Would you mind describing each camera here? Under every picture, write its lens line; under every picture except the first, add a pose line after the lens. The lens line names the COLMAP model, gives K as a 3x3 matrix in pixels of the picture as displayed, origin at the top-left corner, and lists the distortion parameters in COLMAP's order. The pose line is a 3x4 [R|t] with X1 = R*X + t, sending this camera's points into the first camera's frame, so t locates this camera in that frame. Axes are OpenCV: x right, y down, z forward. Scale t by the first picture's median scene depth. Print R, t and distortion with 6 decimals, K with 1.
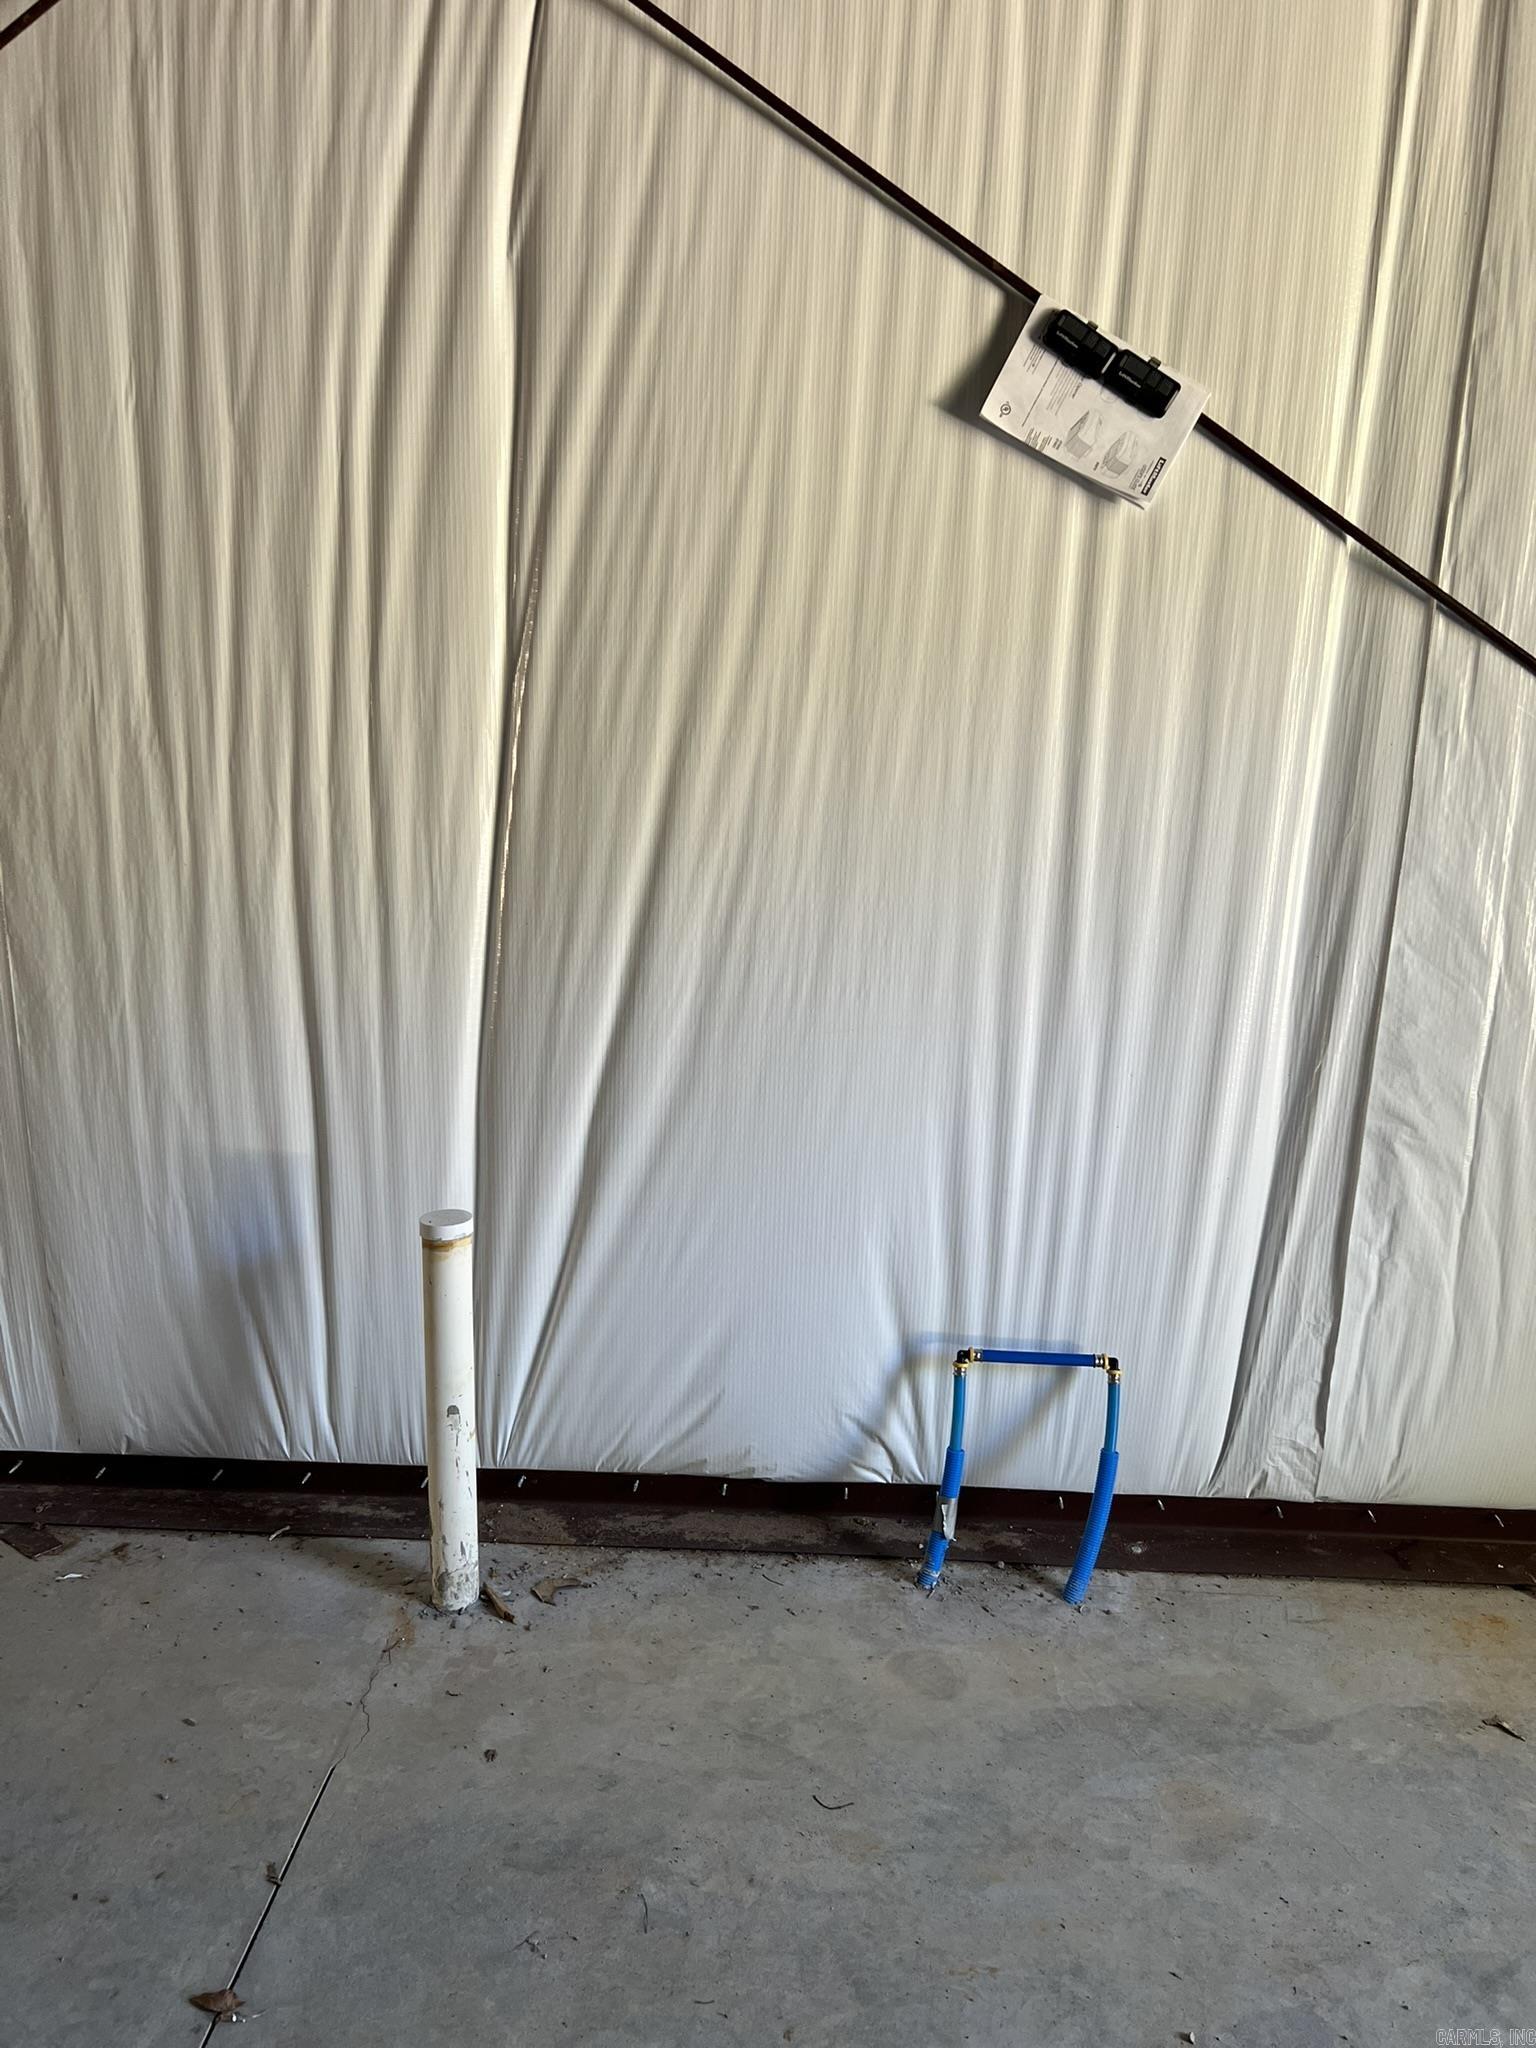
lens RADIAL K [[1565.5, 0, 761.3], [0, 1565.5, 1017.9], [0, 0, 1]] dist [0.049733, -0.064424]
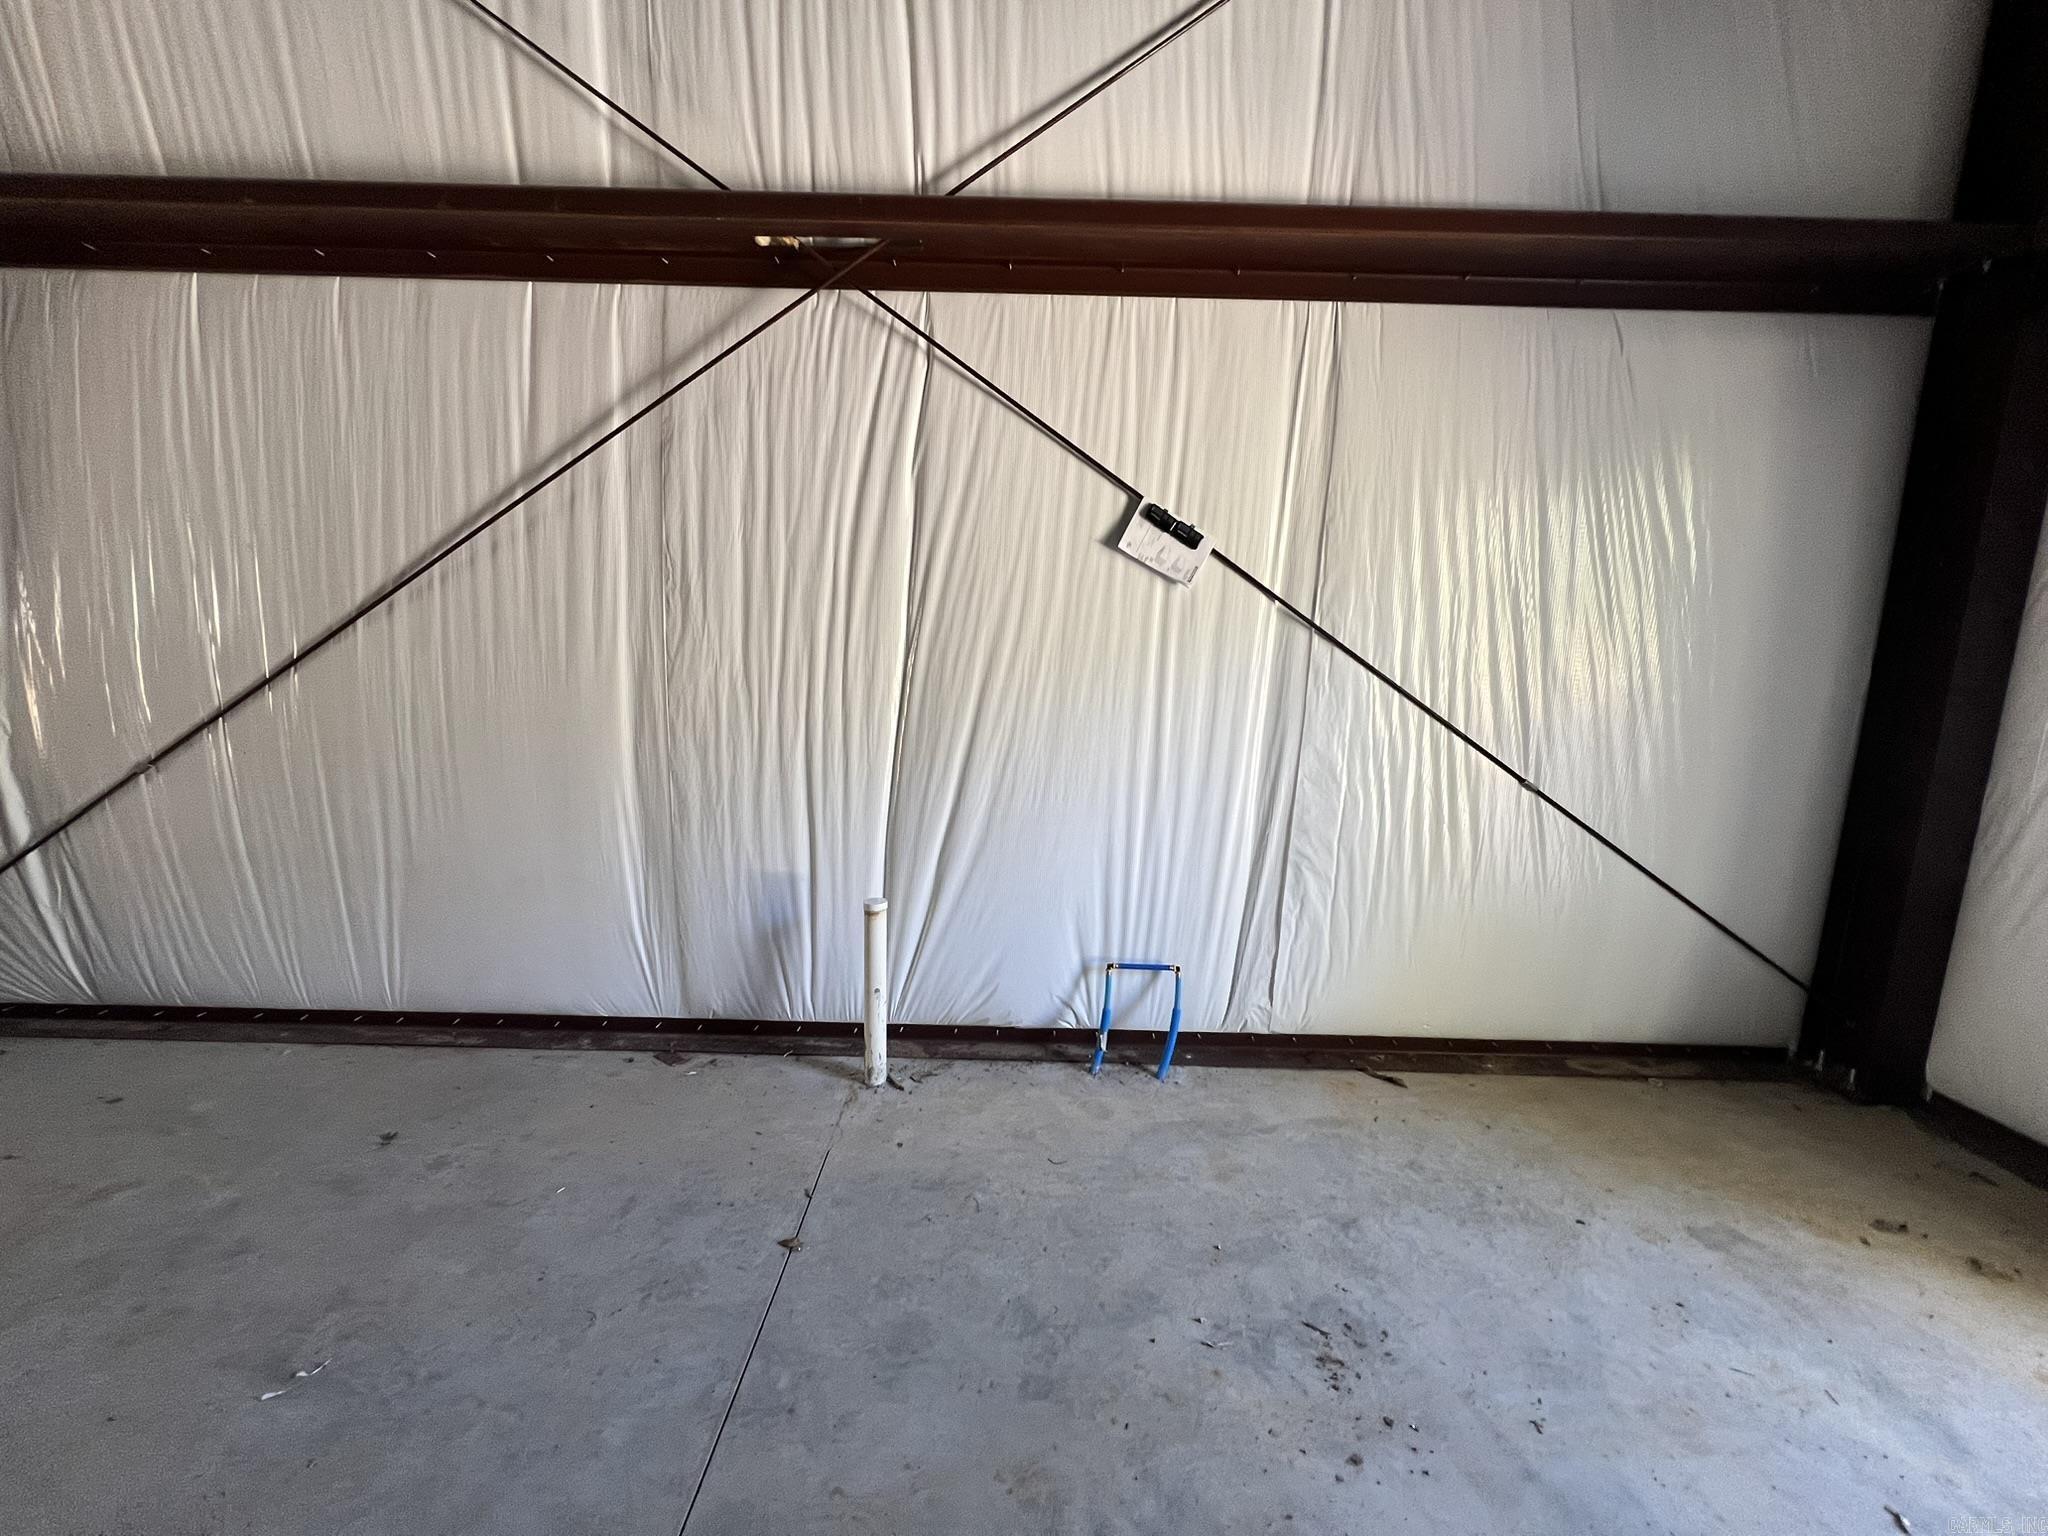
lens RADIAL K [[815.7, 0, 1026.3], [0, 815.7, 772.6], [0, 0, 1]] dist [-0.000163, 0.000190]
pose [[0.998657, 0.004901, 0.051582, -0.049676], [-0.001796, 0.998192, -0.060078, 0.016571], [-0.051783, 0.059904, 0.996860, -0.145208]]
